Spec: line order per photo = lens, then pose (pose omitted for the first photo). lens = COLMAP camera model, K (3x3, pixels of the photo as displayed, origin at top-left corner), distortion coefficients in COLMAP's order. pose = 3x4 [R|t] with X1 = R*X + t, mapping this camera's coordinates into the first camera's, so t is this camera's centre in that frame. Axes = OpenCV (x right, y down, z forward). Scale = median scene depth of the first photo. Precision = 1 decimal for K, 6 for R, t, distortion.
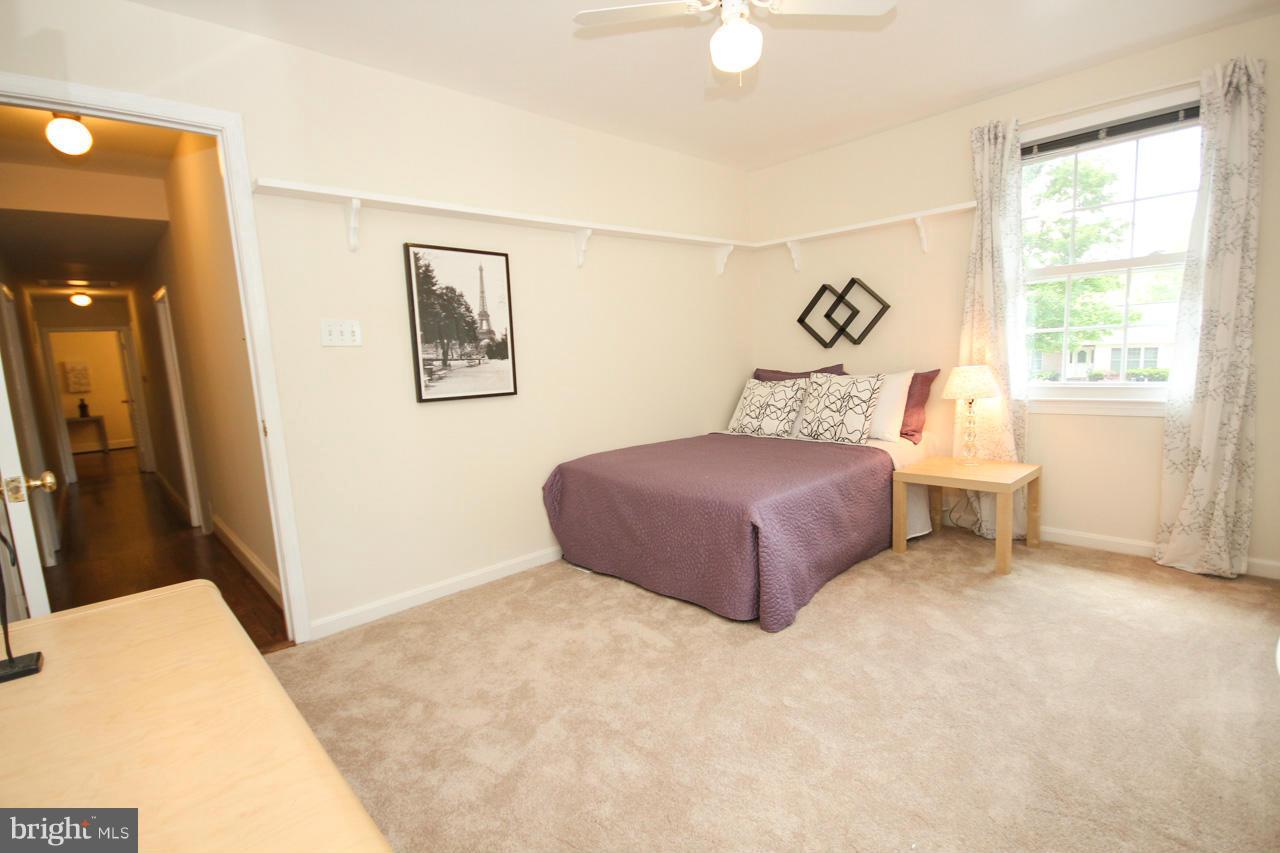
lens RADIAL K [[596.6, 0, 641.9], [0, 596.6, 427.7], [0, 0, 1]] dist [-0.002596, -0.000126]
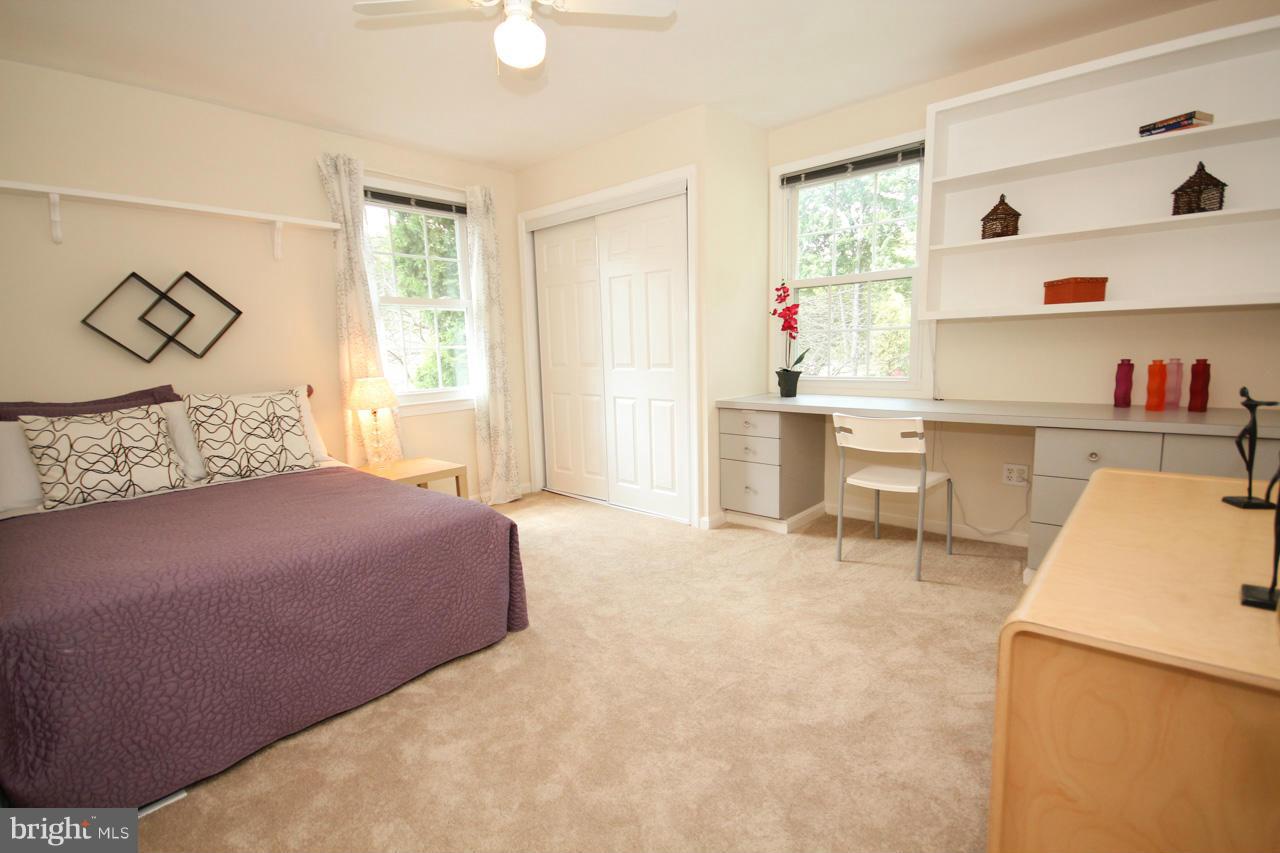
lens RADIAL K [[596.6, 0, 641.5], [0, 596.6, 427.4], [0, 0, 1]] dist [-0.002596, -0.000126]
pose [[-0.076360, -0.076846, 0.994115, -0.509934], [0.166792, 0.981992, 0.088721, -0.027224], [-0.983031, 0.172585, -0.062167, 0.548195]]
